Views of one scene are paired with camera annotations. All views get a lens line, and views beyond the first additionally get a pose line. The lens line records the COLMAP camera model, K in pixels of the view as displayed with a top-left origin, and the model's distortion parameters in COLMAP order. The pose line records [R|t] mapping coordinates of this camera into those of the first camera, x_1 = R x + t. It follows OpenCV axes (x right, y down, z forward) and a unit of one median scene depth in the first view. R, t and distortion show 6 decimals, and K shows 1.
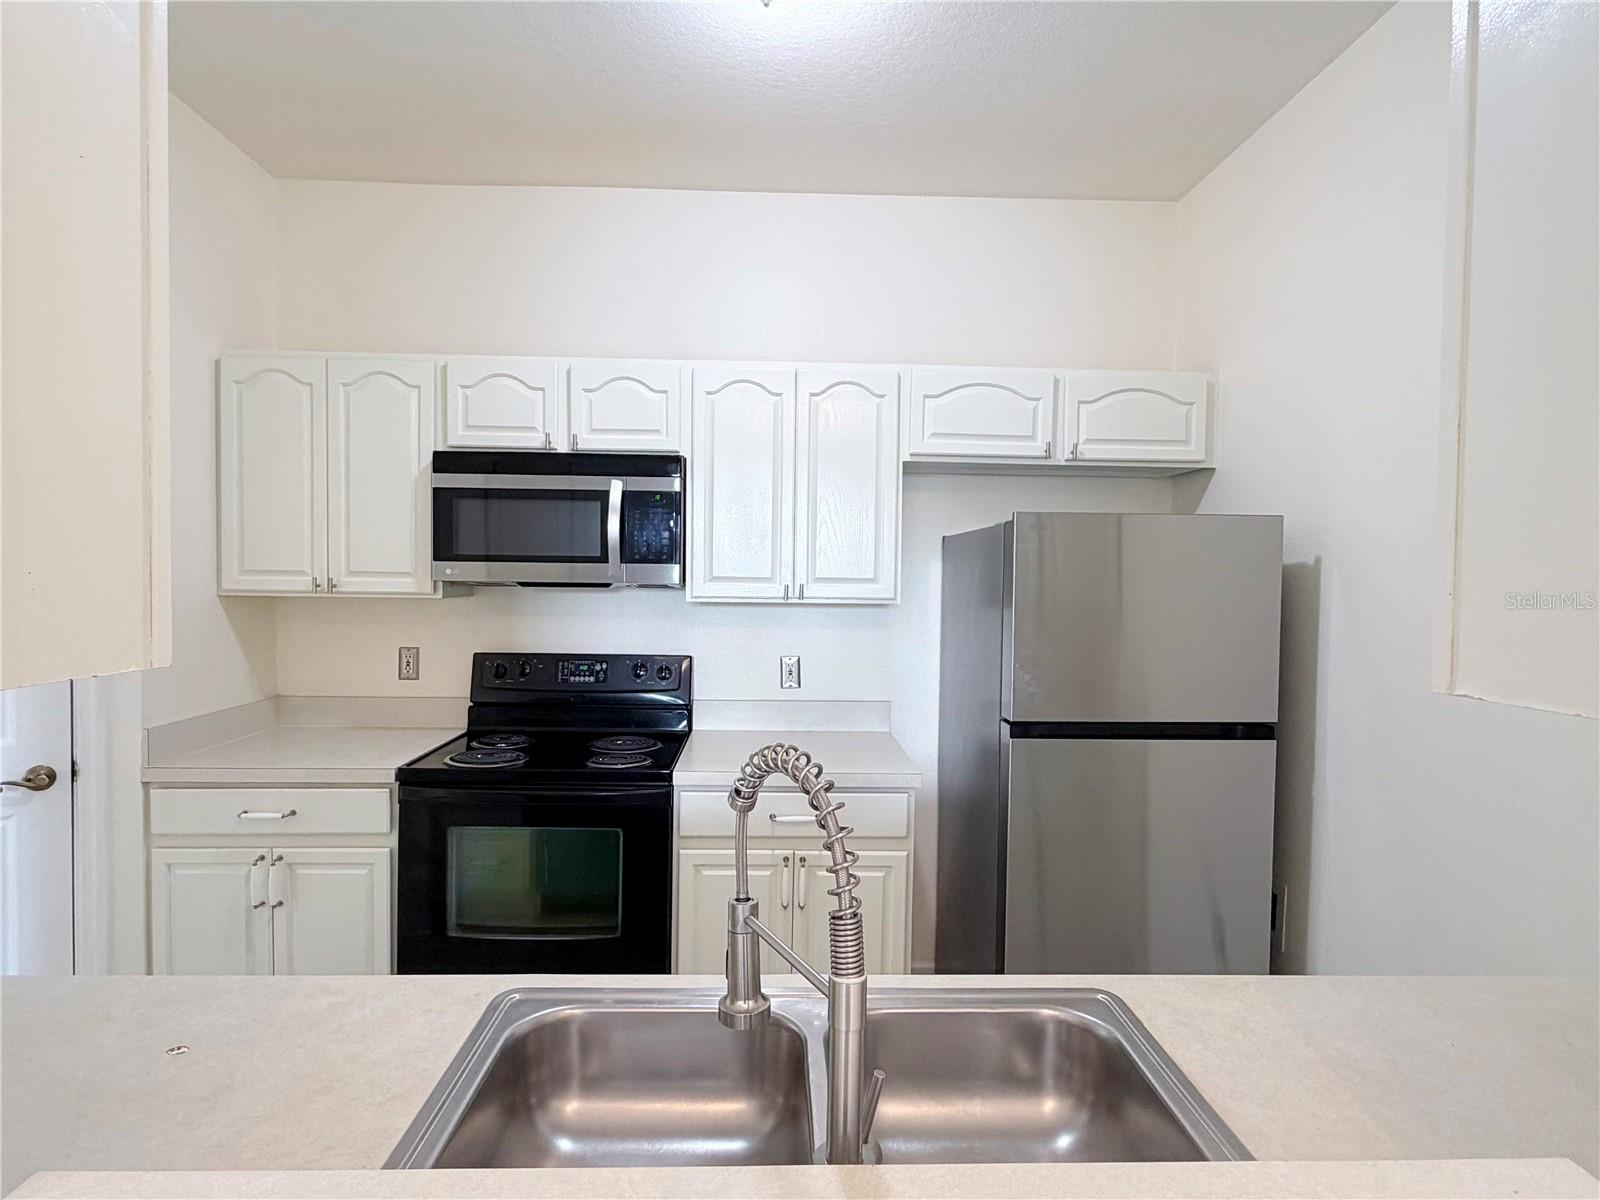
lens RADIAL K [[836.2, 0, 800.0], [0, 836.2, 600.0], [0, 0, 1]] dist [-0.000566, 0.003303]
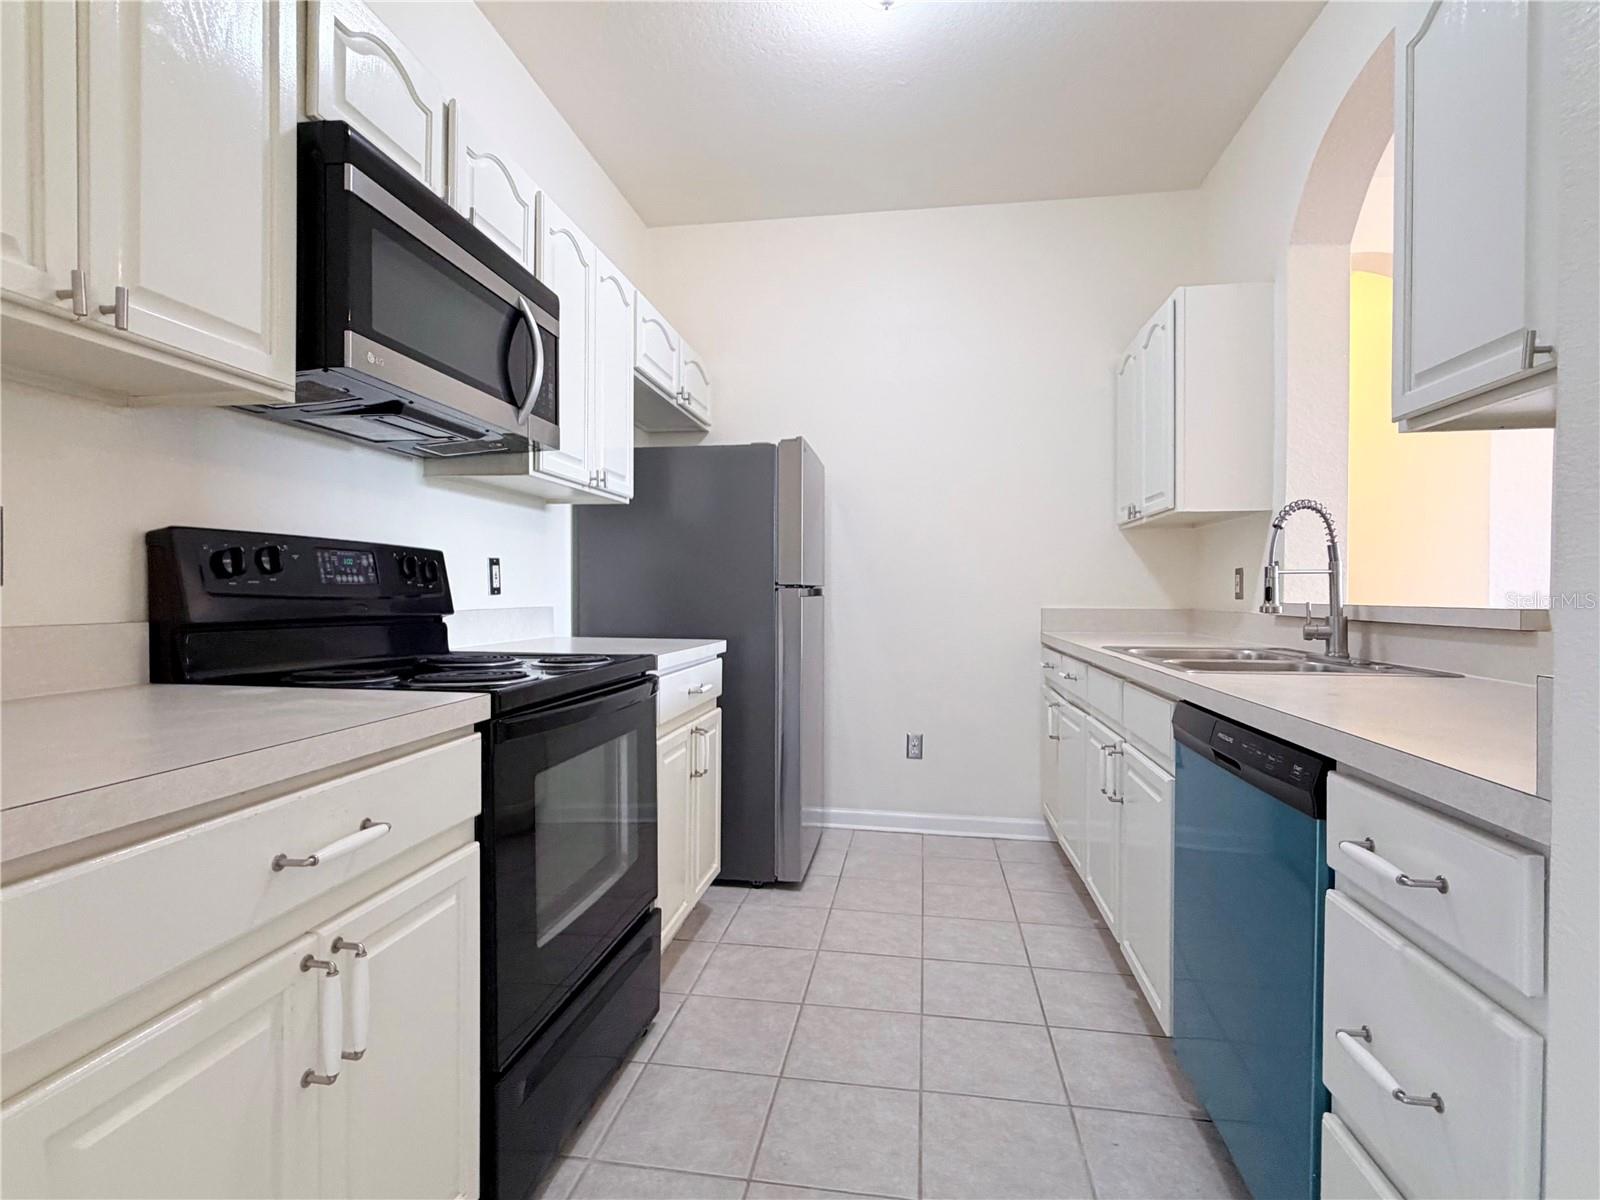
lens RADIAL K [[784.4, 0, 800.0], [0, 784.4, 600.0], [0, 0, 1]] dist [-0.000337, -0.000046]
pose [[0.187388, -0.021164, 0.982058, -0.774954], [0.023246, 0.999583, 0.017106, 0.107921], [-0.982011, 0.019624, 0.187802, 0.558724]]
